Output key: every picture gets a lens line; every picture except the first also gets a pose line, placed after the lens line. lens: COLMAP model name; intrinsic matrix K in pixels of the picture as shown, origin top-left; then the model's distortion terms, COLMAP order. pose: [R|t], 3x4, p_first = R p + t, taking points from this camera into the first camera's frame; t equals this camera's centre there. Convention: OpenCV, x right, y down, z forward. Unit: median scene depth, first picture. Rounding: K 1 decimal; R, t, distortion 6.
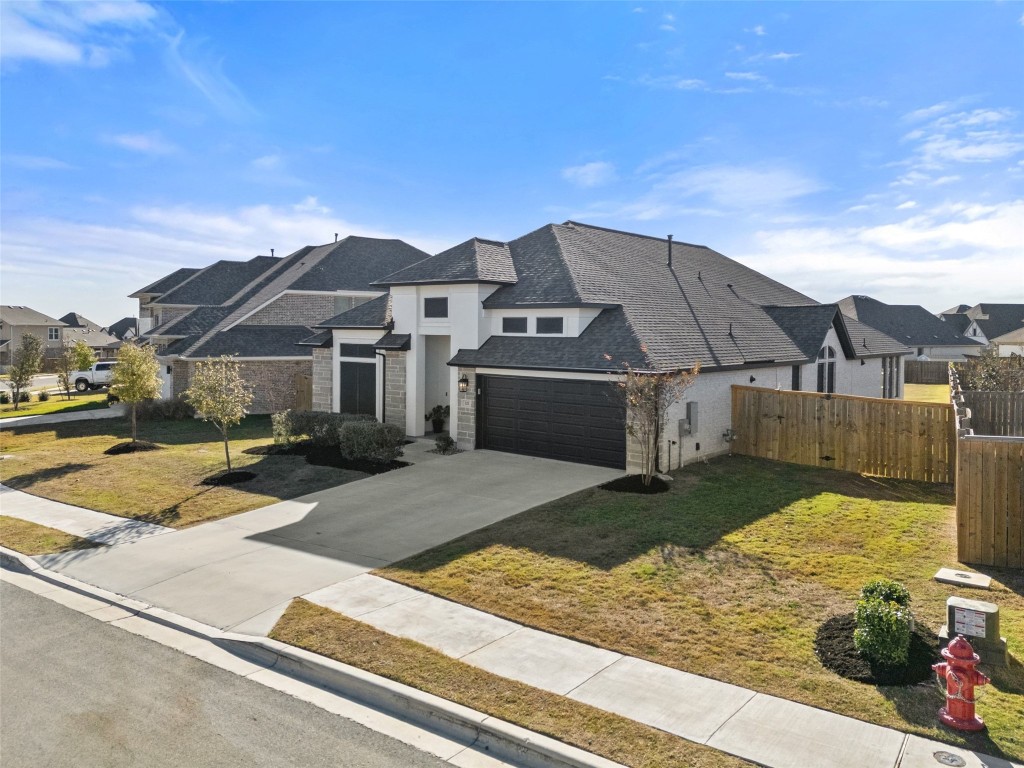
lens RADIAL K [[770.7, 0, 512.0], [0, 770.7, 384.0], [0, 0, 1]] dist [0.001262, 0.000204]
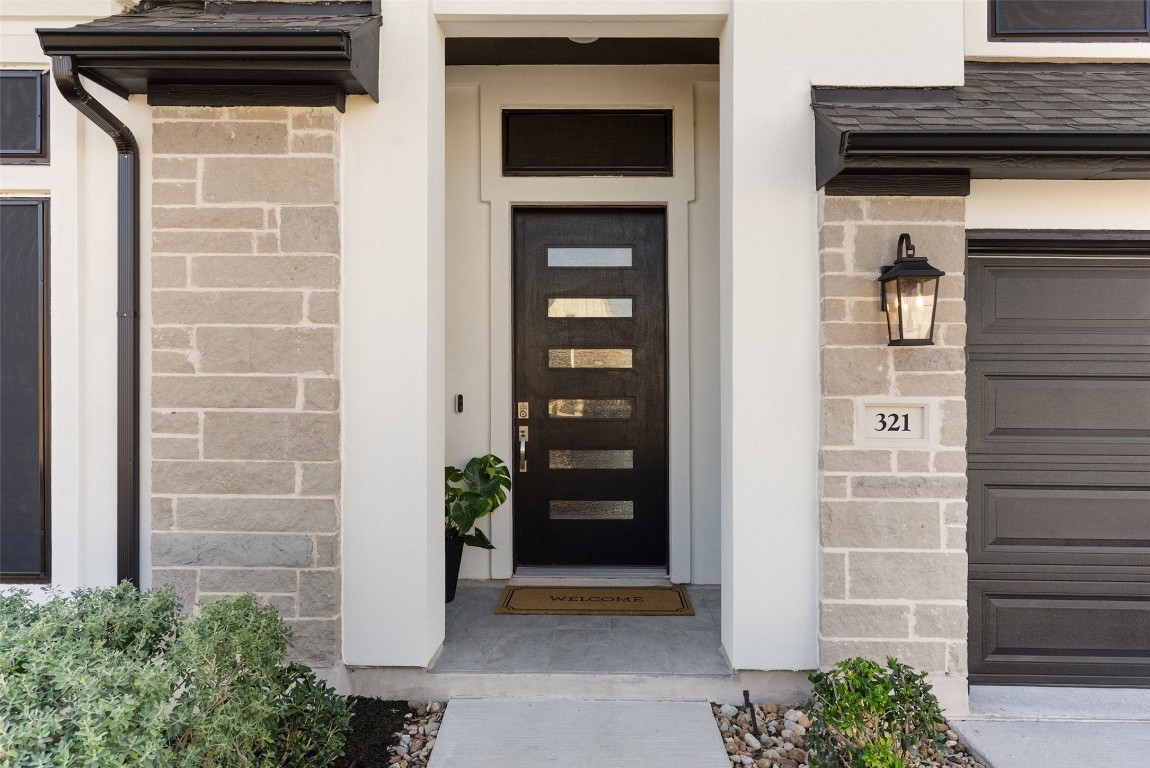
lens RADIAL K [[523.1, 0, 575.0], [0, 523.1, 384.0], [0, 0, 1]] dist [-0.001769, -0.000379]
pose [[0.779891, 0.000662, 0.625915, -0.172766], [0.042645, 0.997620, -0.054191, 0.019442], [-0.624461, 0.068955, 0.778006, 0.927934]]
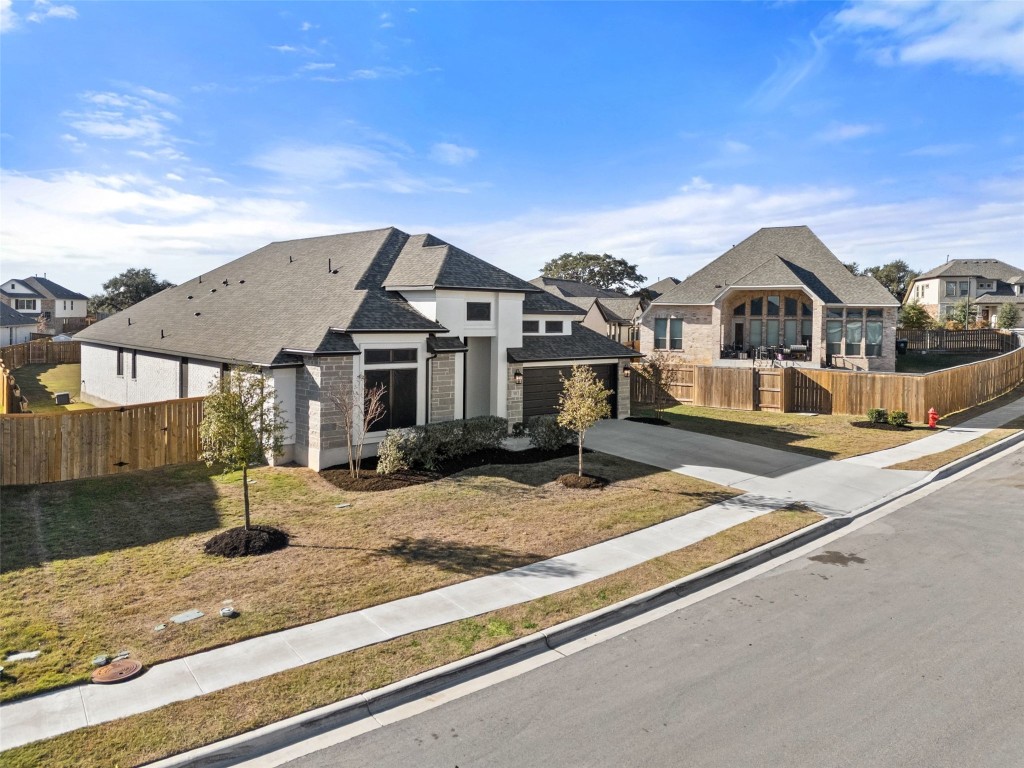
lens RADIAL K [[770.7, 0, 512.0], [0, 770.7, 384.0], [0, 0, 1]] dist [0.001262, 0.000204]
pose [[0.191835, -0.090373, 0.977257, -1.174339], [0.067486, 0.994609, 0.078730, -0.080117], [-0.979104, 0.050848, 0.196900, 0.748669]]
